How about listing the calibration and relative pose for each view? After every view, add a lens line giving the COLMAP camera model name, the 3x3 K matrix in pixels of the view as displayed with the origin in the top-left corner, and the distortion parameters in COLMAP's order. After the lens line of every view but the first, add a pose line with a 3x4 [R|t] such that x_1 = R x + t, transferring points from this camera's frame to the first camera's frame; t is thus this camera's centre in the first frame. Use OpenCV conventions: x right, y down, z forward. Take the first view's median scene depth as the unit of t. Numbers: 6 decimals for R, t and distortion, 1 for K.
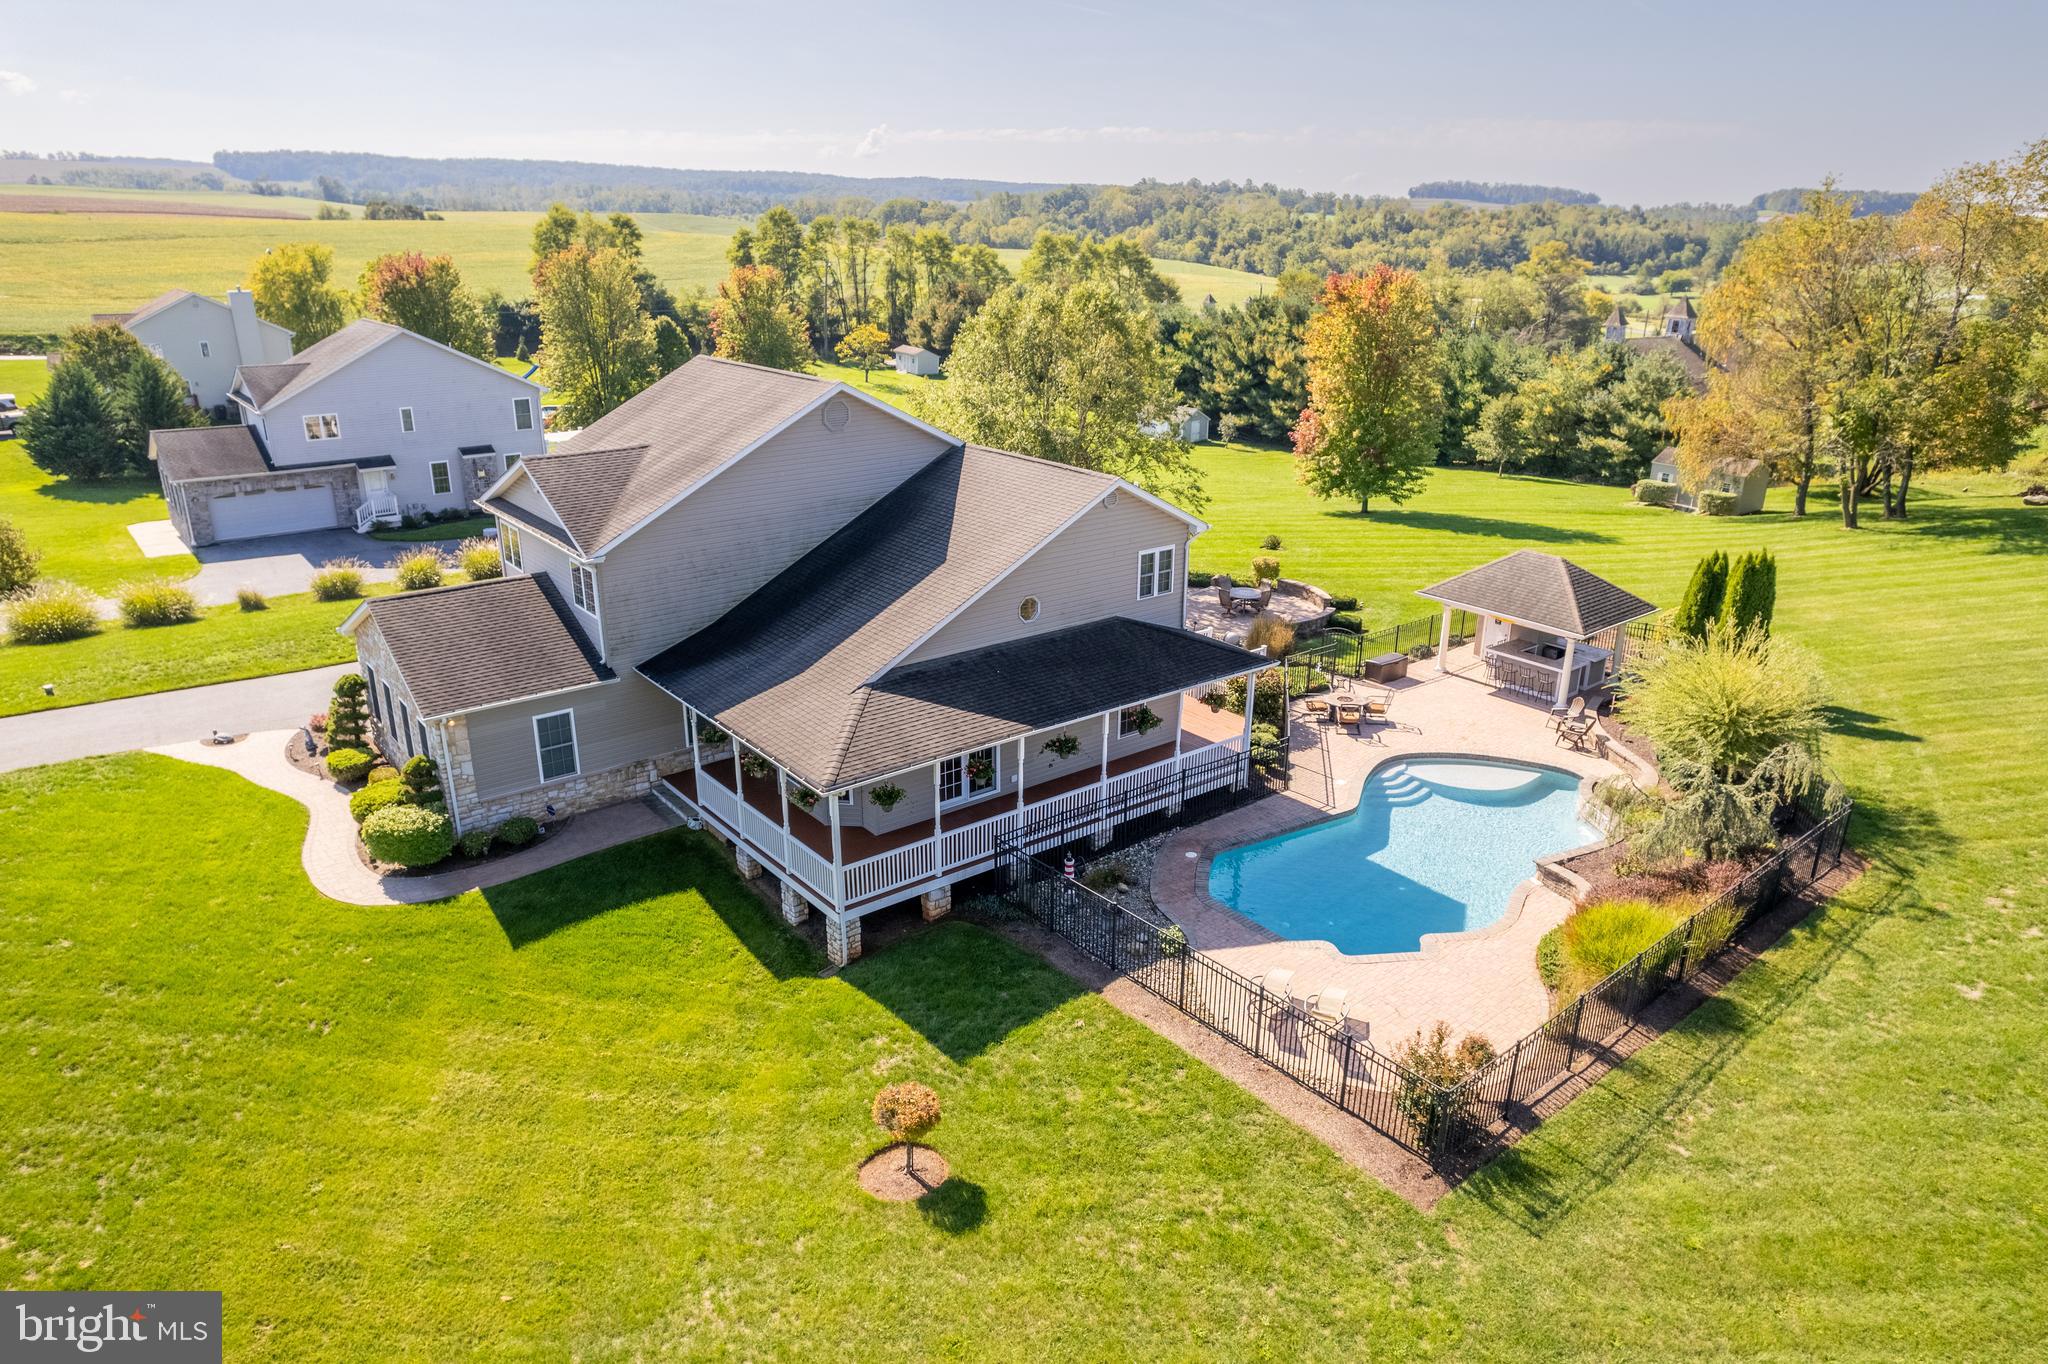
lens RADIAL K [[1317.6, 0, 1028.7], [0, 1317.6, 694.0], [0, 0, 1]] dist [-0.078660, 0.085719]
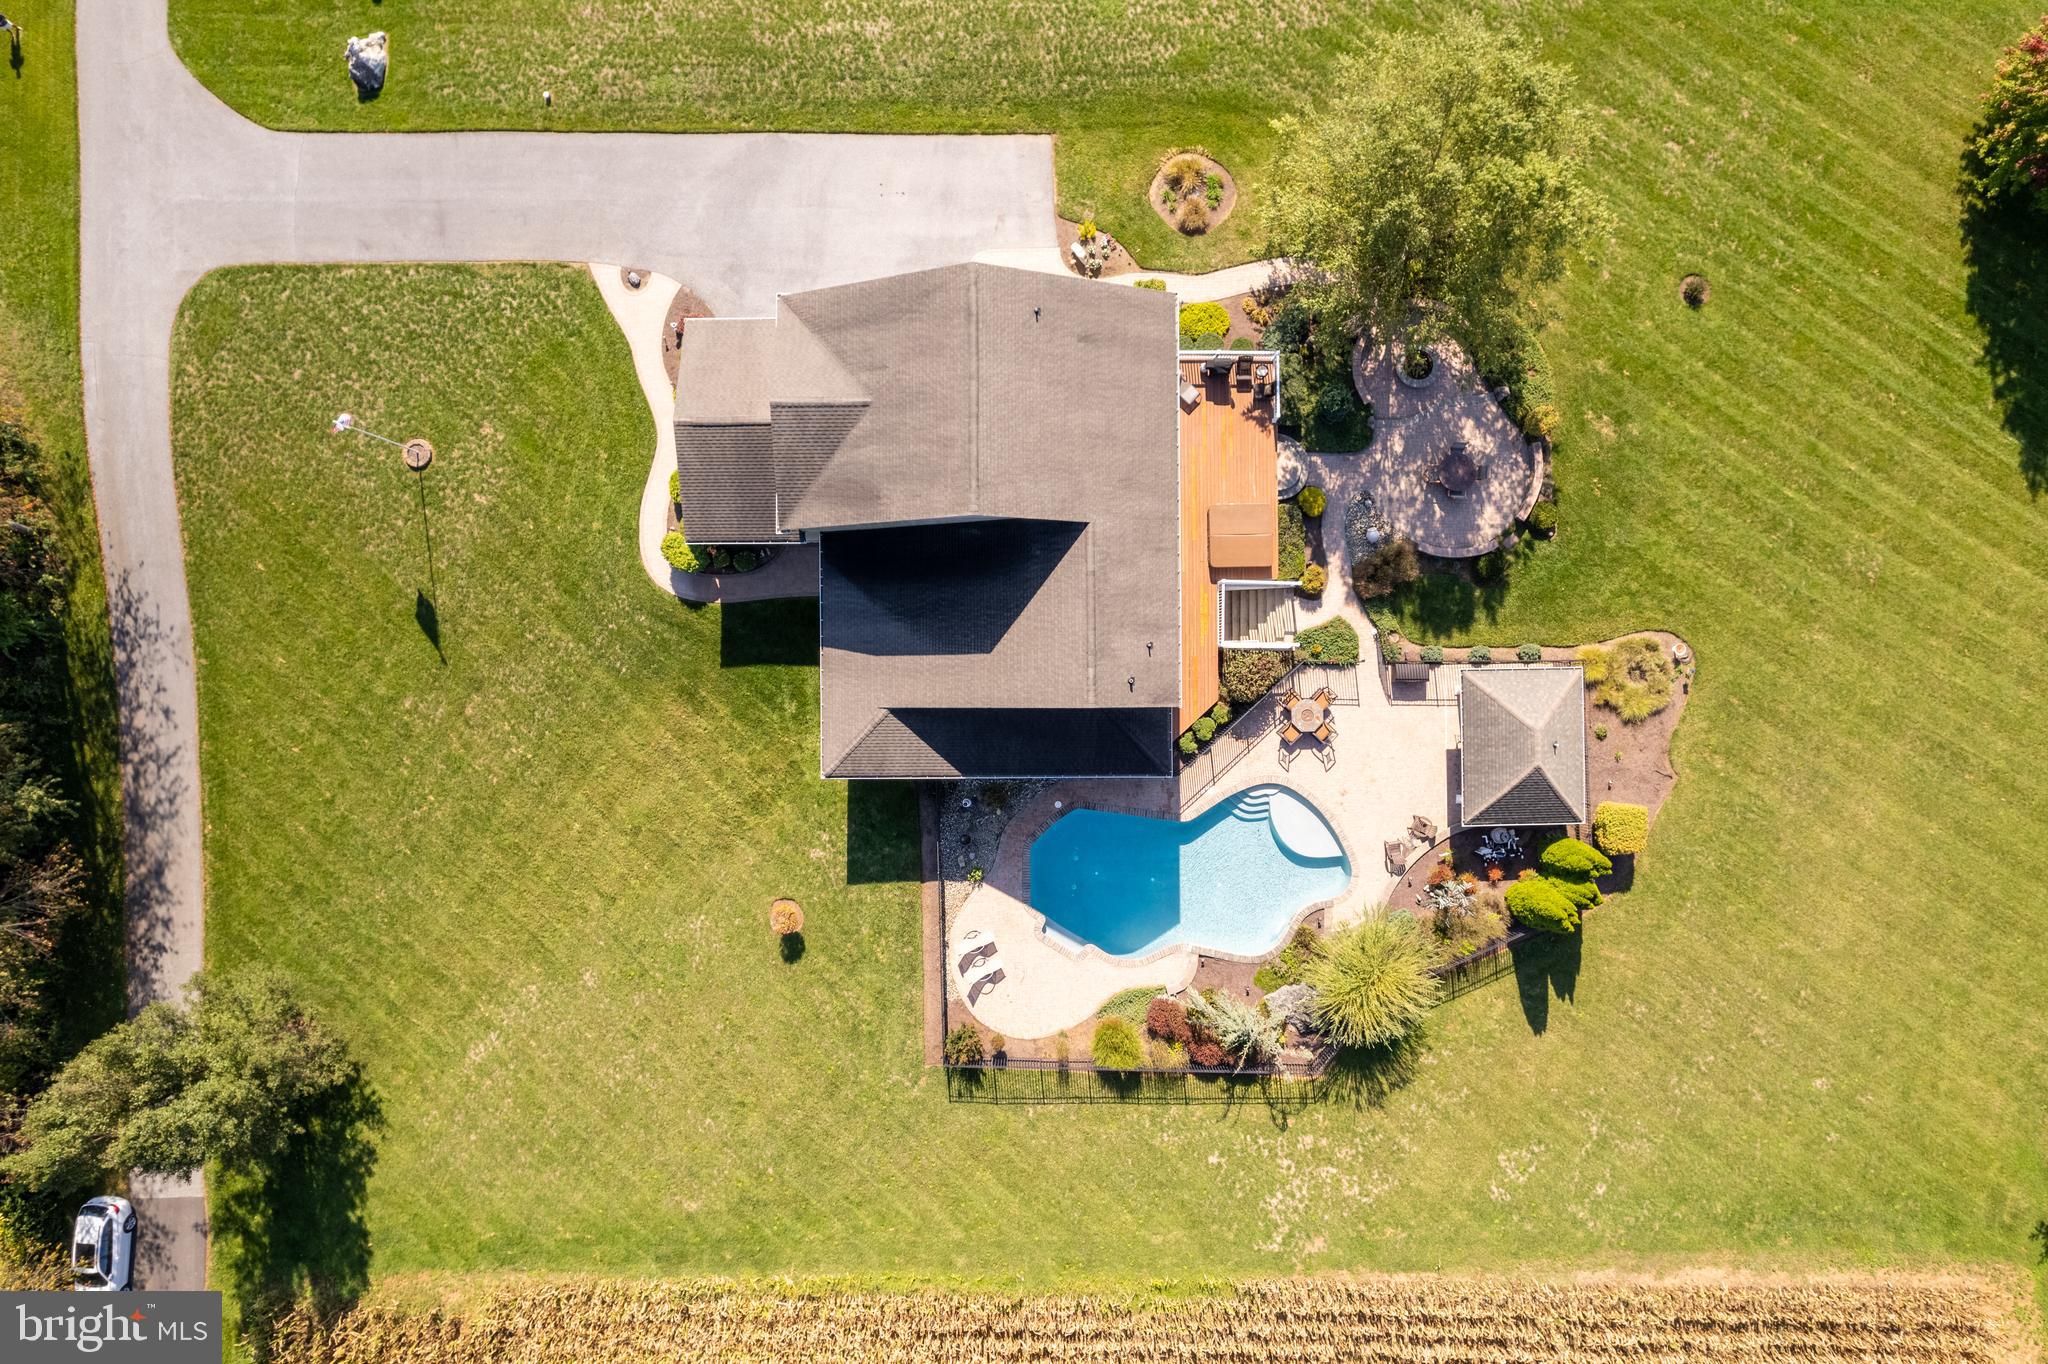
lens RADIAL K [[1317.6, 0, 1028.7], [0, 1317.6, 694.0], [0, 0, 1]] dist [-0.078660, 0.085719]
pose [[0.787686, 0.616071, -0.002666, 0.004982], [-0.203616, 0.264415, 0.942669, -0.801554], [0.581457, -0.741984, 0.333717, 0.270049]]
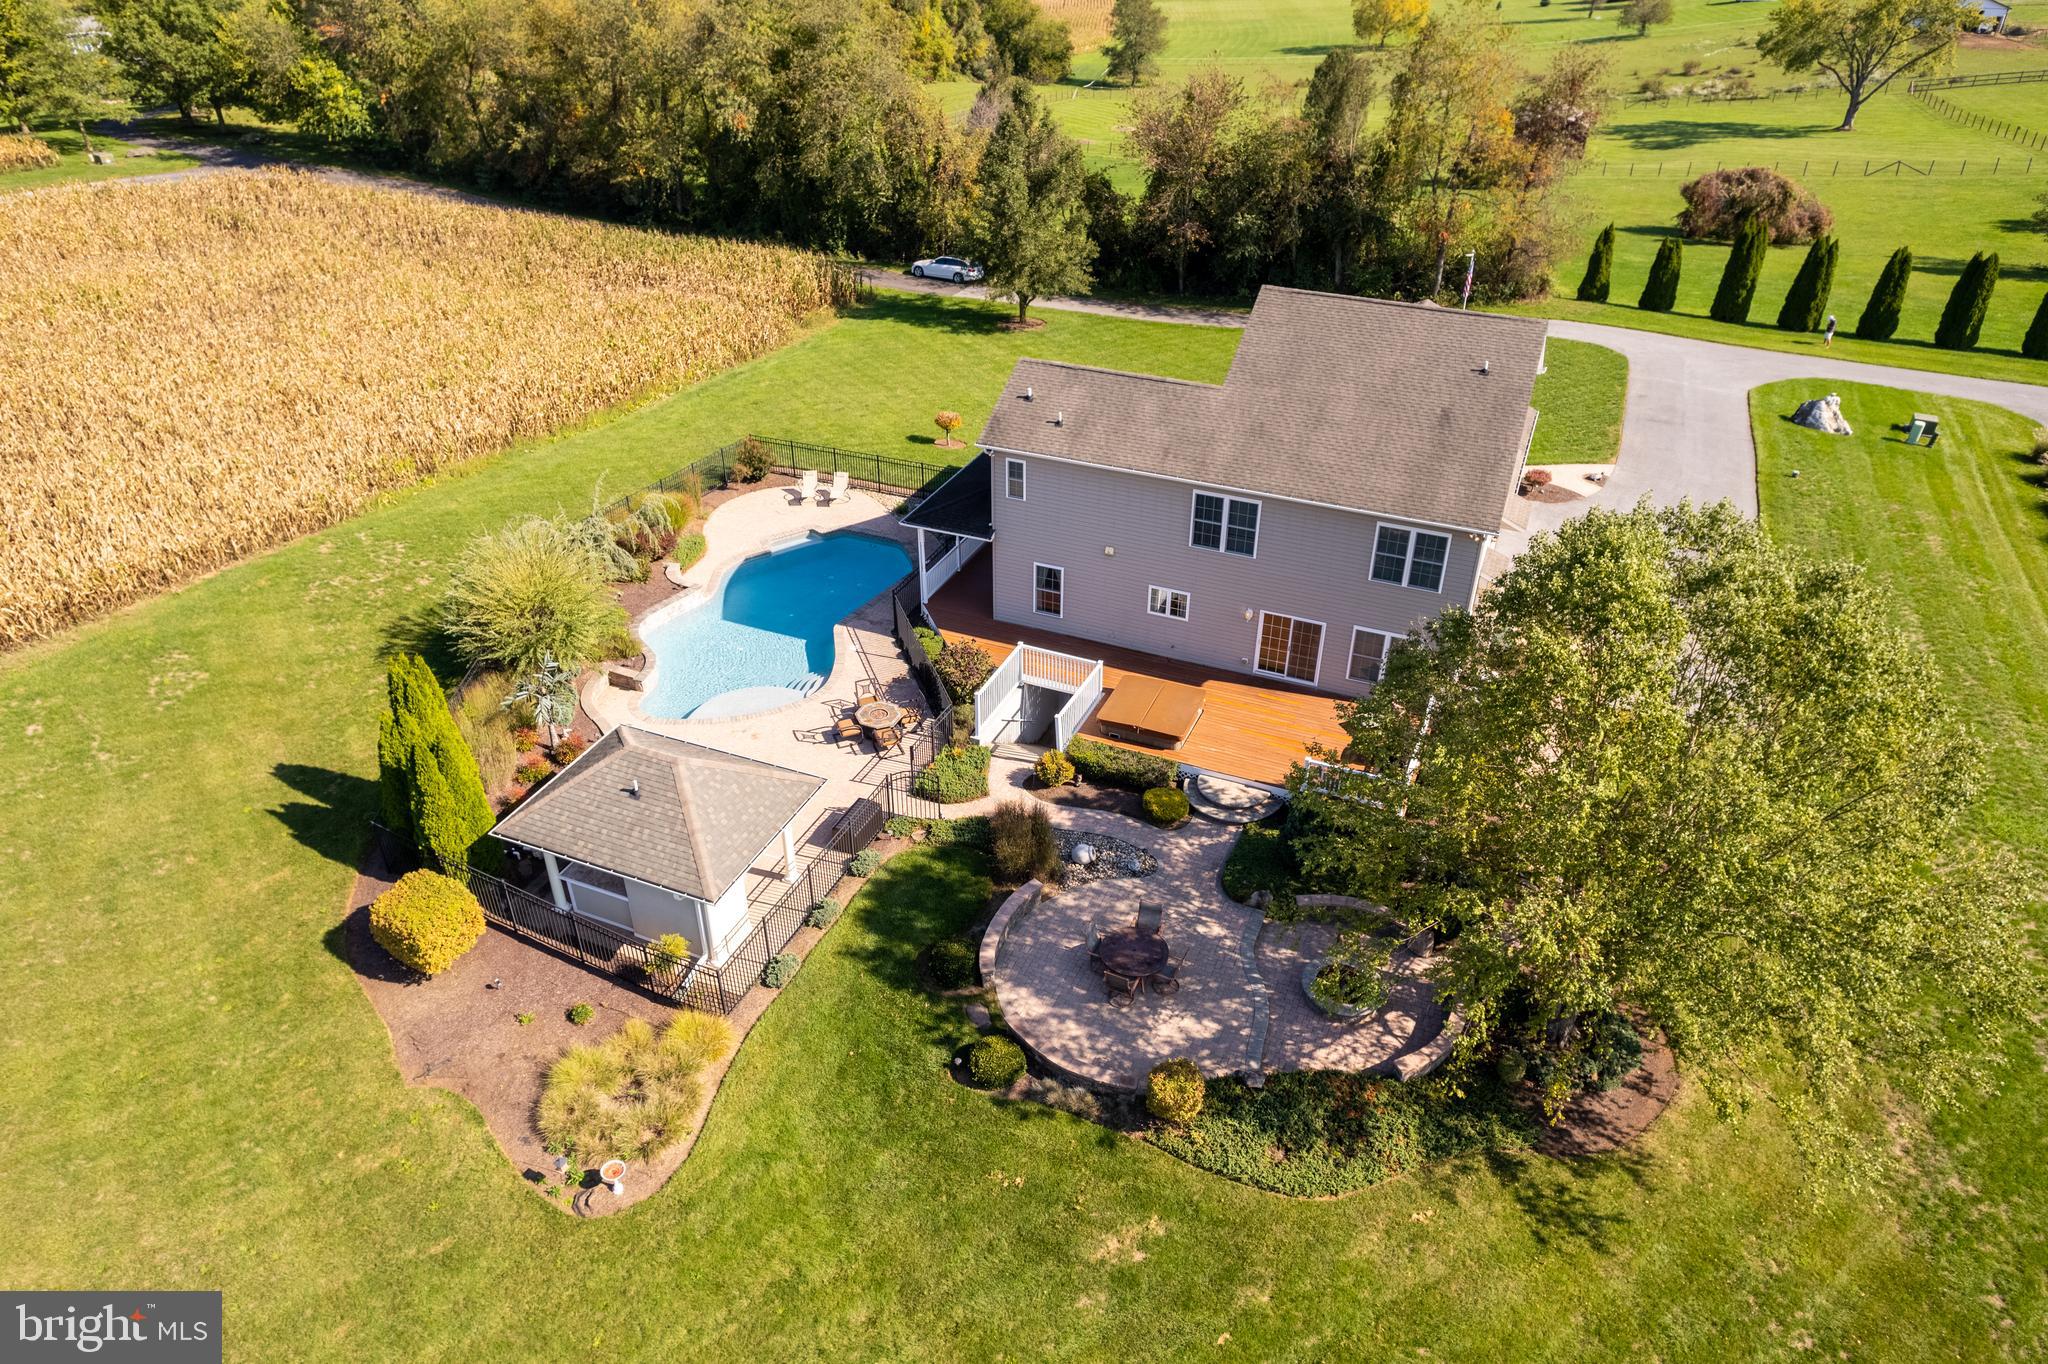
lens RADIAL K [[1317.6, 0, 1028.7], [0, 1317.6, 694.0], [0, 0, 1]] dist [-0.078660, 0.085719]
pose [[-0.879900, 0.248914, -0.404744, 0.350281], [-0.175312, 0.621645, 0.763429, -0.500437], [0.441635, 0.742697, -0.503348, 1.010325]]
